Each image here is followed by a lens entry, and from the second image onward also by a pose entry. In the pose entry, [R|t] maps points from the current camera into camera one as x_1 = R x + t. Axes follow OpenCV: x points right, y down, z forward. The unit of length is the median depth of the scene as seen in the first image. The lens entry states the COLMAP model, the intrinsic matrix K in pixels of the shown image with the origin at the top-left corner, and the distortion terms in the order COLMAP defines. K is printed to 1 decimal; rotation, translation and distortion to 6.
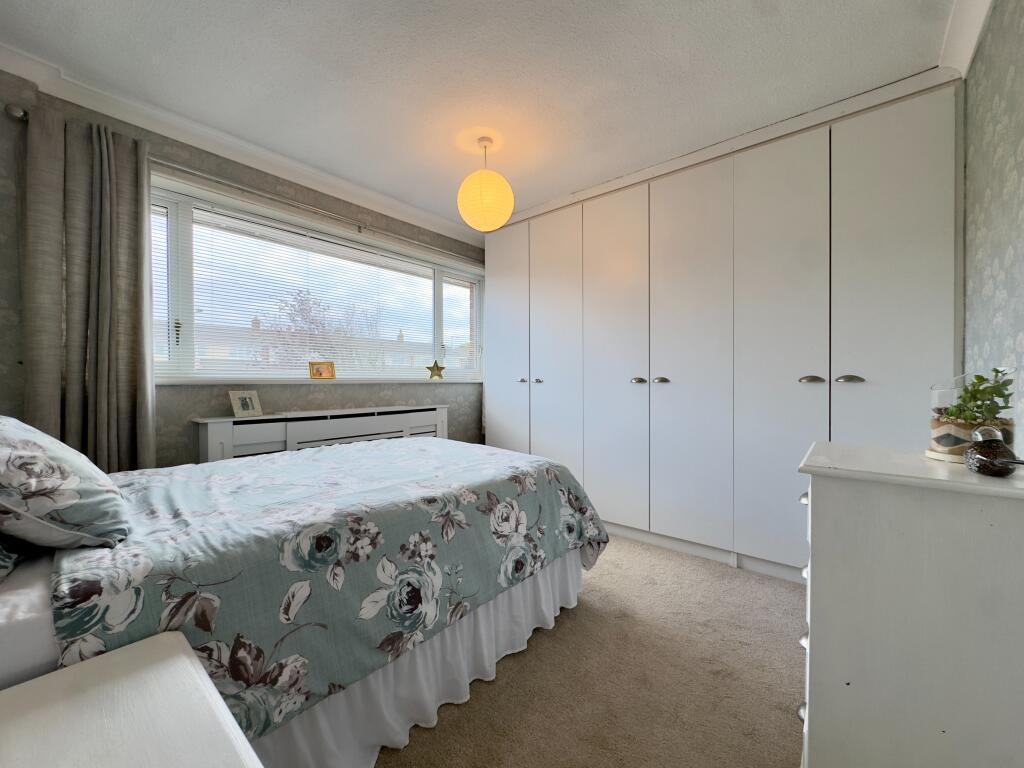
lens RADIAL K [[410.6, 0, 509.2], [0, 410.6, 383.6], [0, 0, 1]] dist [-0.002976, 0.000451]
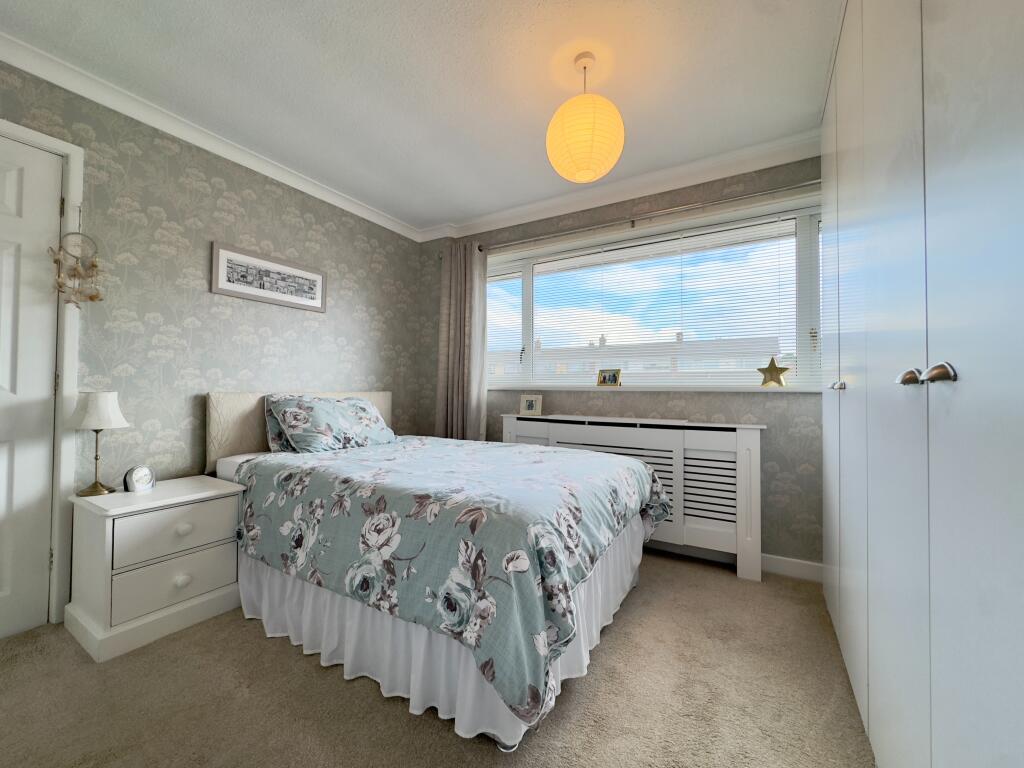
lens RADIAL K [[410.6, 0, 511.3], [0, 410.6, 379.3], [0, 0, 1]] dist [-0.002976, 0.000451]
pose [[0.158832, -0.024566, -0.987000, 0.670294], [-0.018896, 0.999432, -0.027916, 0.005995], [0.987125, 0.023084, 0.158277, 0.795255]]
